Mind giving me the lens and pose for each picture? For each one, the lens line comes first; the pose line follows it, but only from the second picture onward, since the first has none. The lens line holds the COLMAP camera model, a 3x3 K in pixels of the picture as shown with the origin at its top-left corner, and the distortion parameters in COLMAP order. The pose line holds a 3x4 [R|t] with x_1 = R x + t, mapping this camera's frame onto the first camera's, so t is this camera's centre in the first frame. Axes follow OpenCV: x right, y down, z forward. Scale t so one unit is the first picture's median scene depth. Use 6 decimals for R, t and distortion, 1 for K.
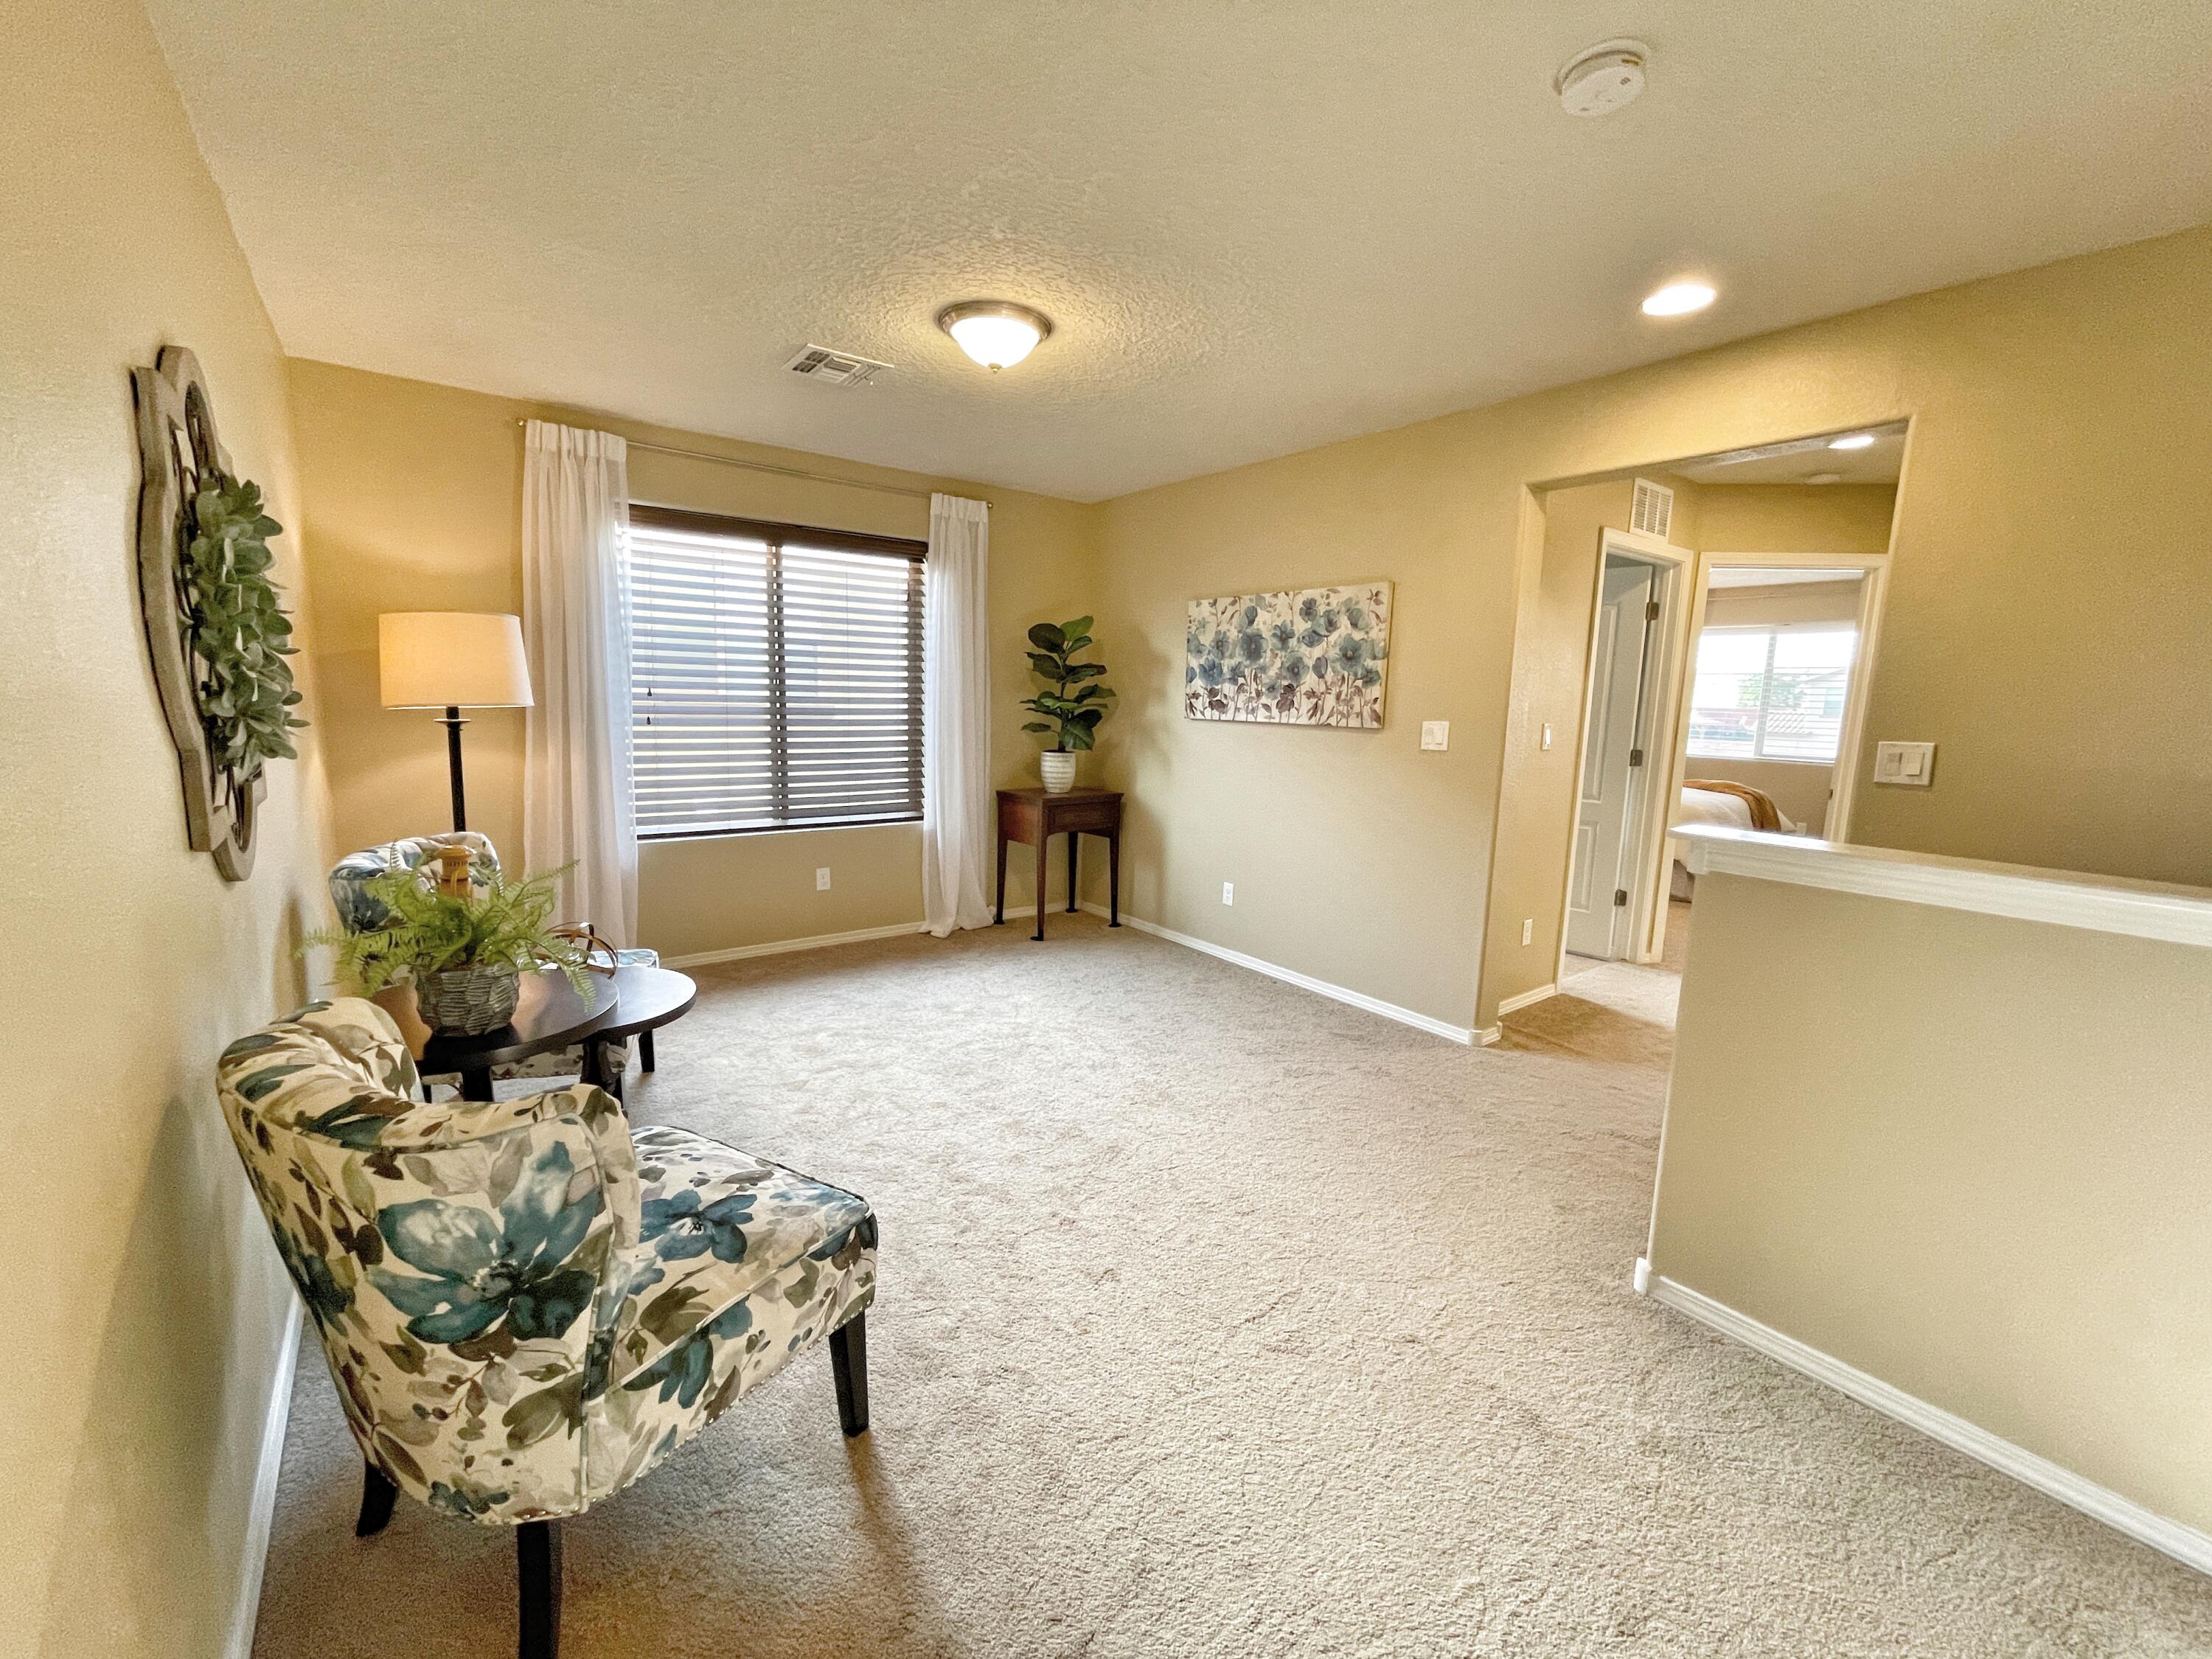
lens RADIAL K [[899.1, 0, 1102.1], [0, 899.1, 824.6], [0, 0, 1]] dist [-0.004351, 0.002619]
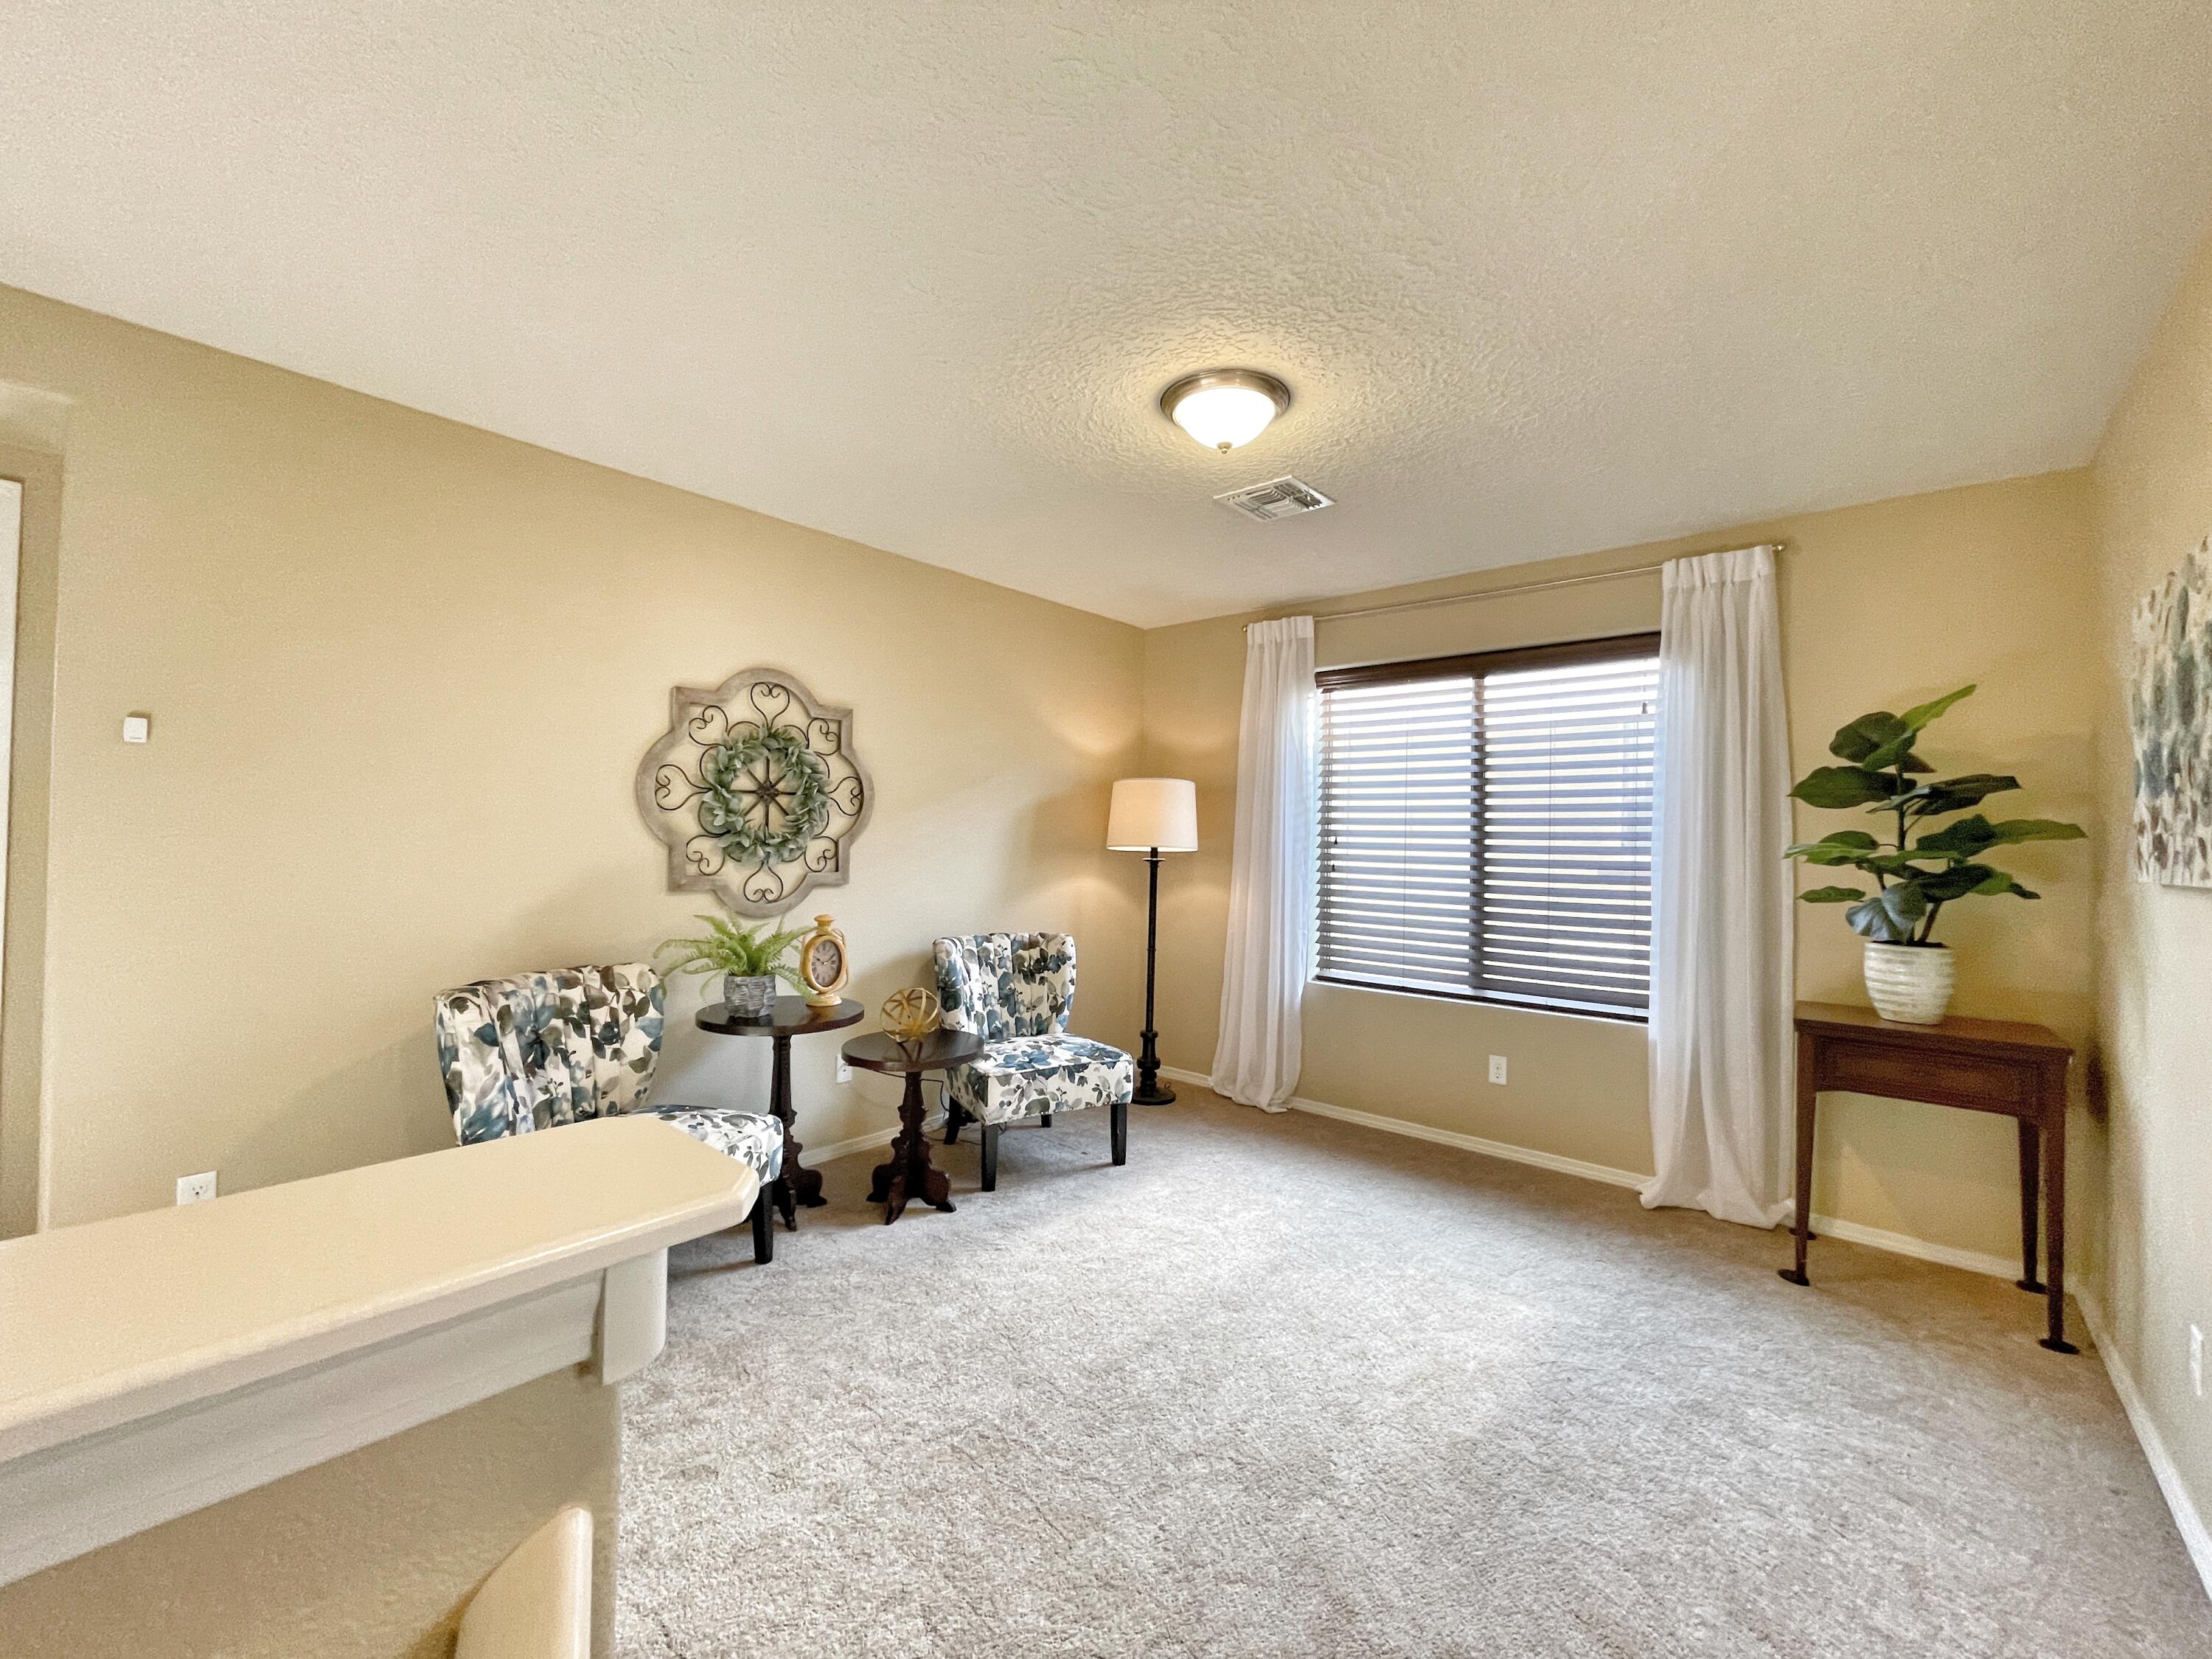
lens RADIAL K [[899.1, 0, 1093.3], [0, 899.1, 824.0], [0, 0, 1]] dist [-0.004351, 0.002619]
pose [[0.207732, -0.041157, -0.977320, 0.388166], [-0.158911, 0.984422, -0.075233, -0.036099], [0.965191, 0.170936, 0.197956, 0.434554]]
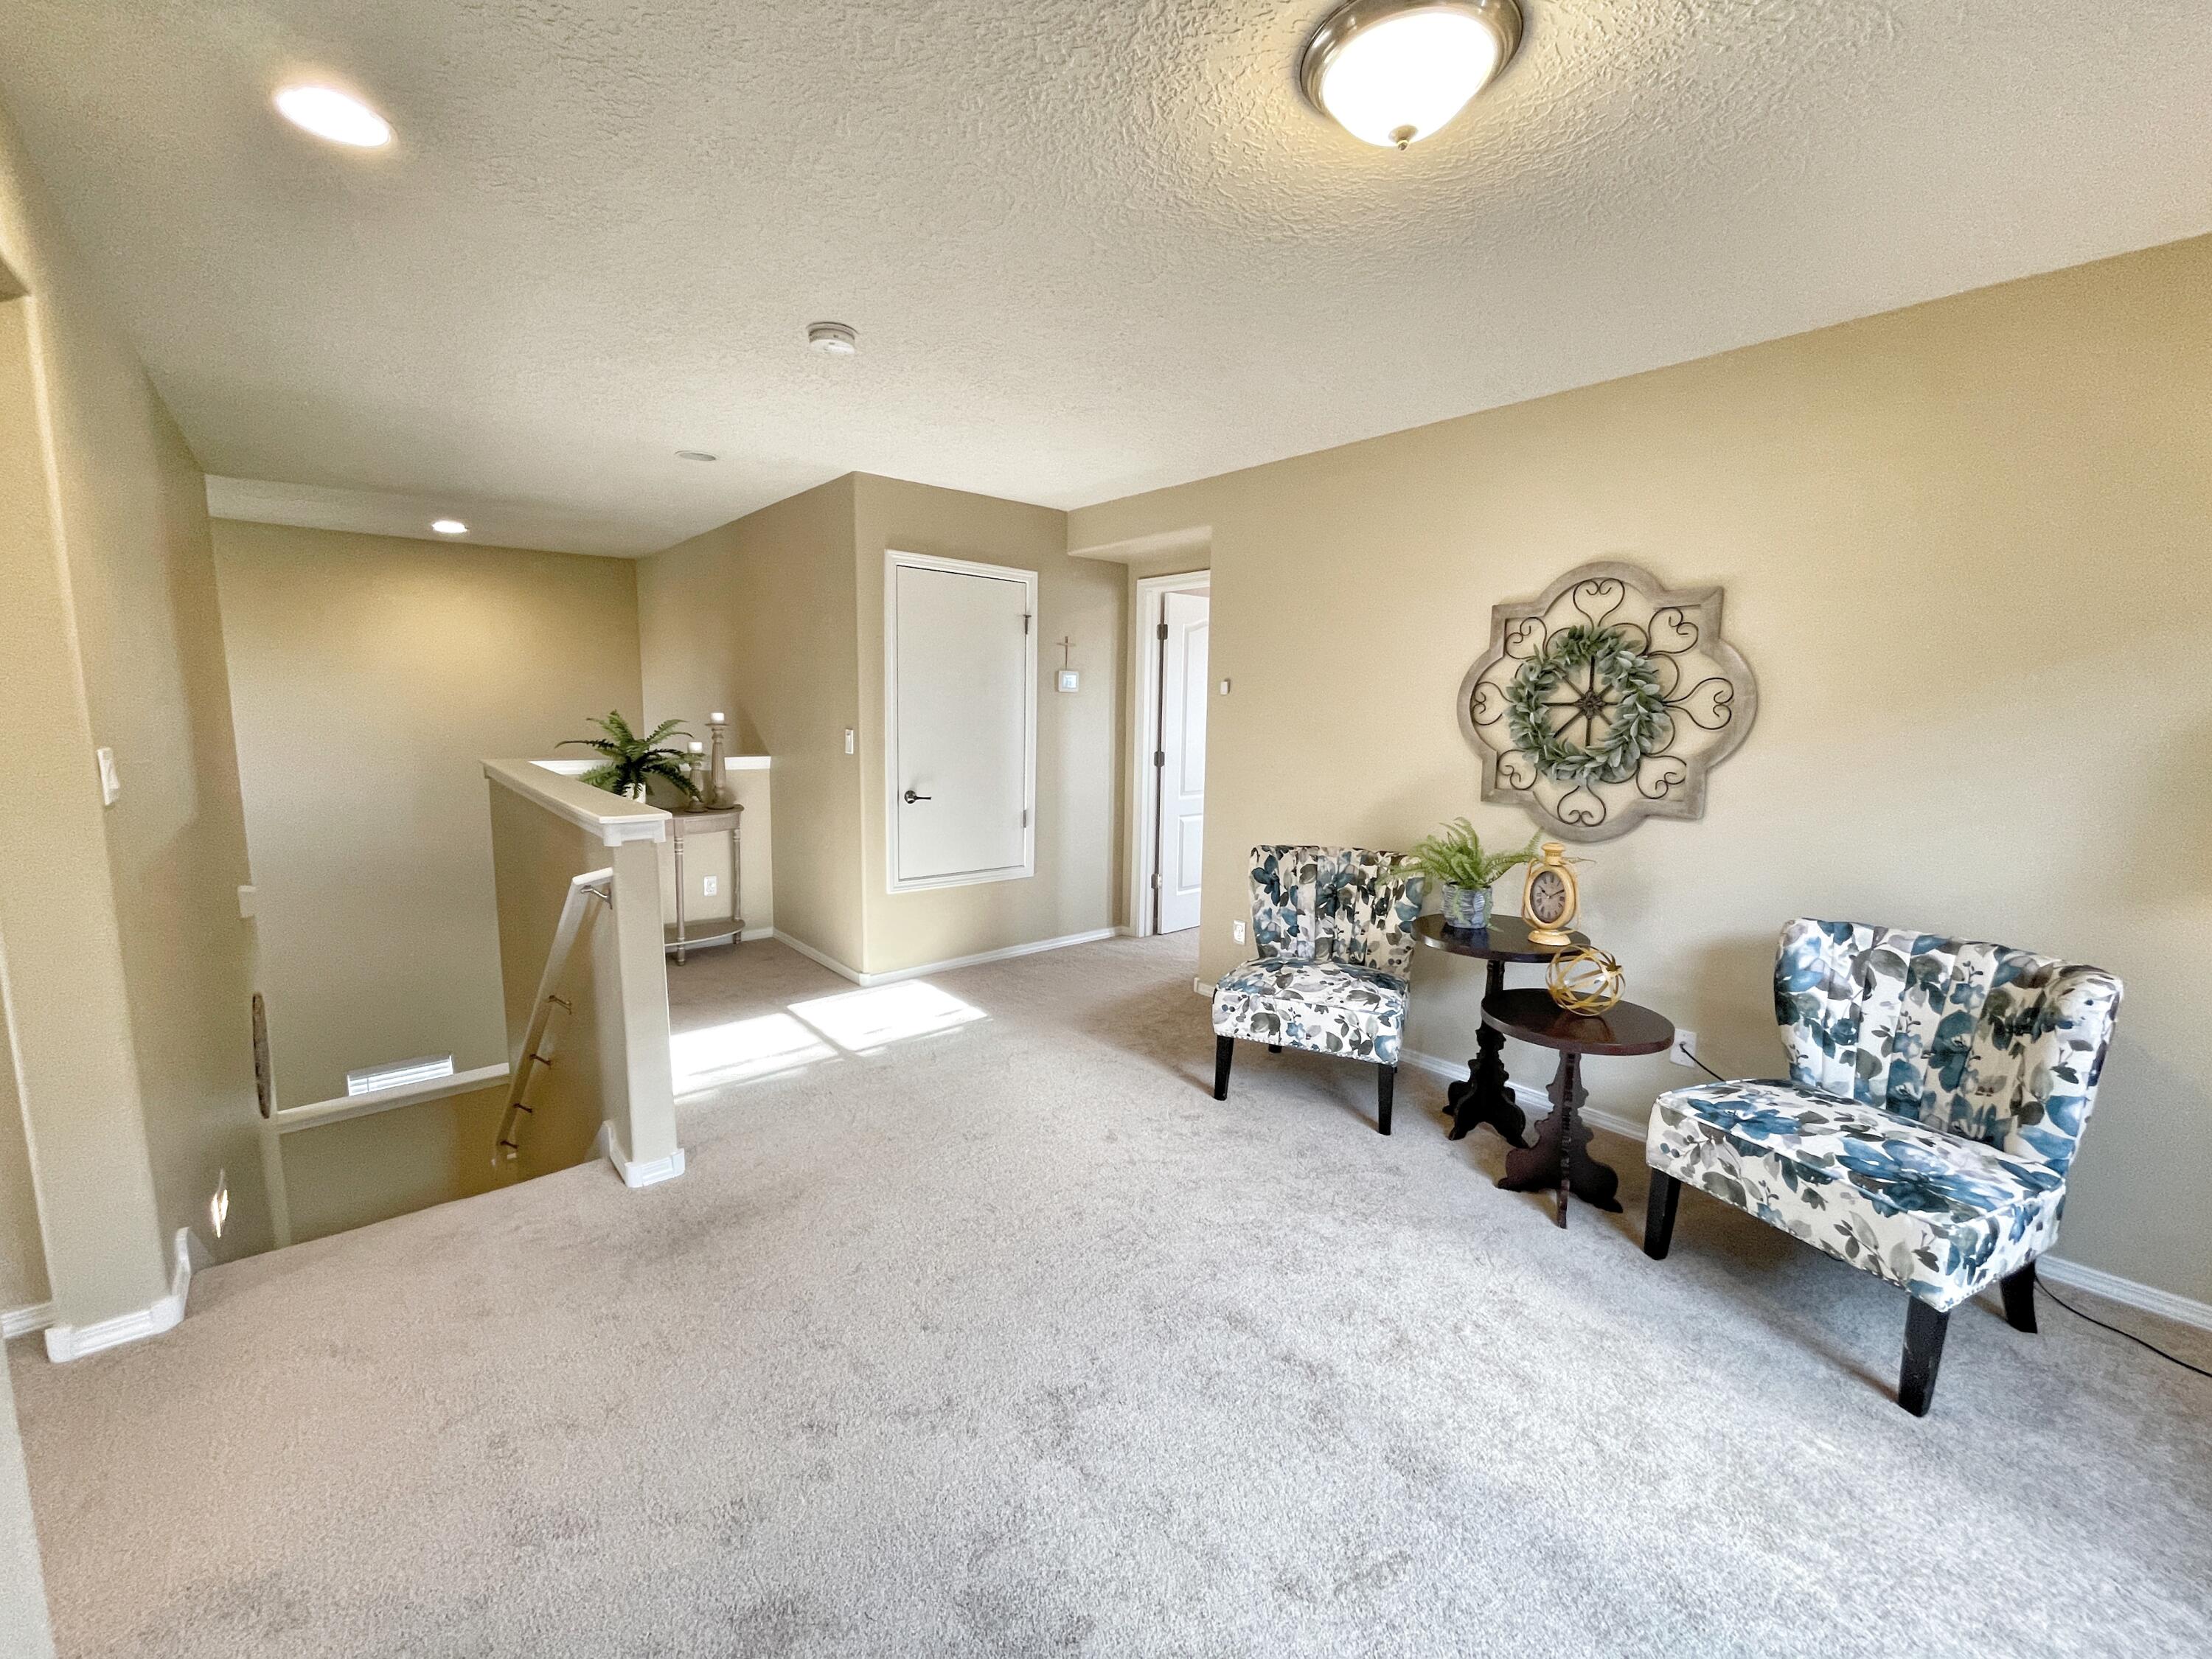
lens RADIAL K [[899.1, 0, 1103.4], [0, 899.1, 825.3], [0, 0, 1]] dist [-0.004351, 0.002619]
pose [[-0.996023, -0.033468, -0.082577, 0.054766], [-0.054993, 0.960101, 0.274193, -0.140307], [0.070105, 0.277643, -0.958123, 0.904175]]
